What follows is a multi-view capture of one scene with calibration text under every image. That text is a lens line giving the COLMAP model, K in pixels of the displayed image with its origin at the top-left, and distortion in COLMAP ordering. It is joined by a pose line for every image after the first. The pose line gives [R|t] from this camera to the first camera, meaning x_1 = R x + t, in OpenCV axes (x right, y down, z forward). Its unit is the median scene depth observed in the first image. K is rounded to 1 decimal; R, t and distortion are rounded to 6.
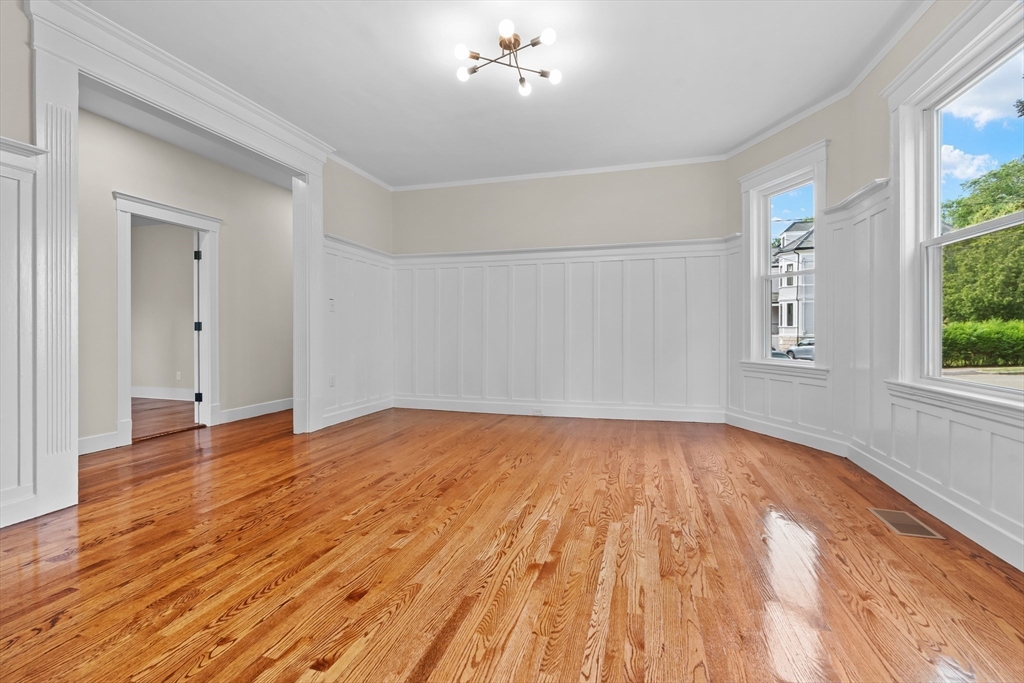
lens RADIAL K [[463.9, 0, 511.1], [0, 463.9, 334.1], [0, 0, 1]] dist [-0.007112, 0.001457]
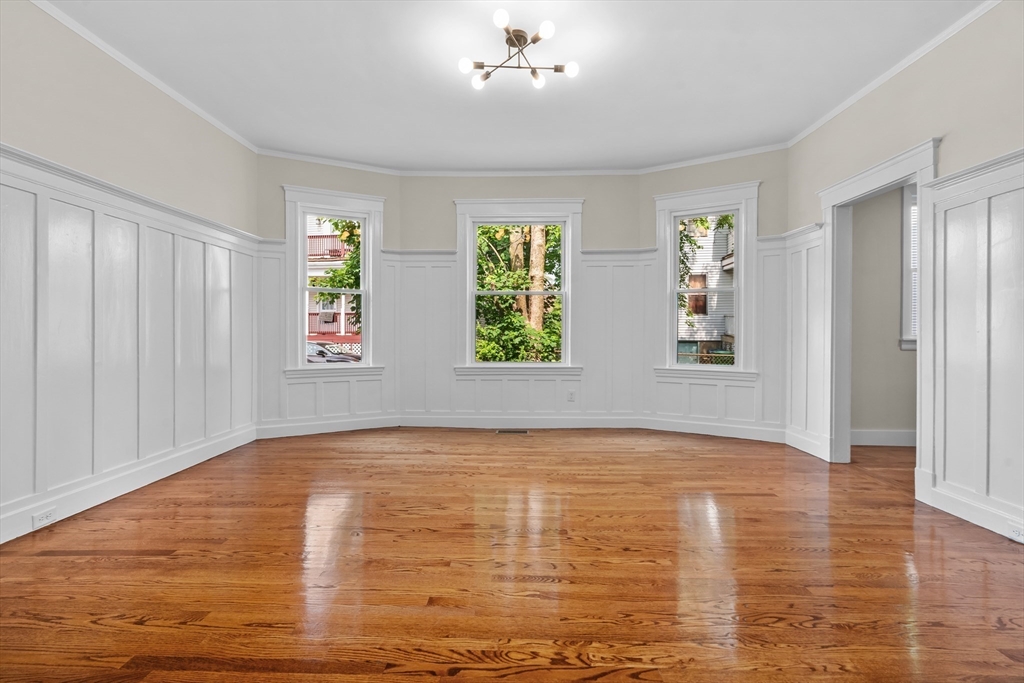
lens RADIAL K [[463.9, 0, 508.8], [0, 463.9, 338.5], [0, 0, 1]] dist [-0.007112, 0.001457]
pose [[-0.249207, -0.001116, 0.968450, -1.143245], [0.009816, 0.999945, 0.003679, -0.014839], [-0.968401, 0.010423, -0.249182, 1.543895]]
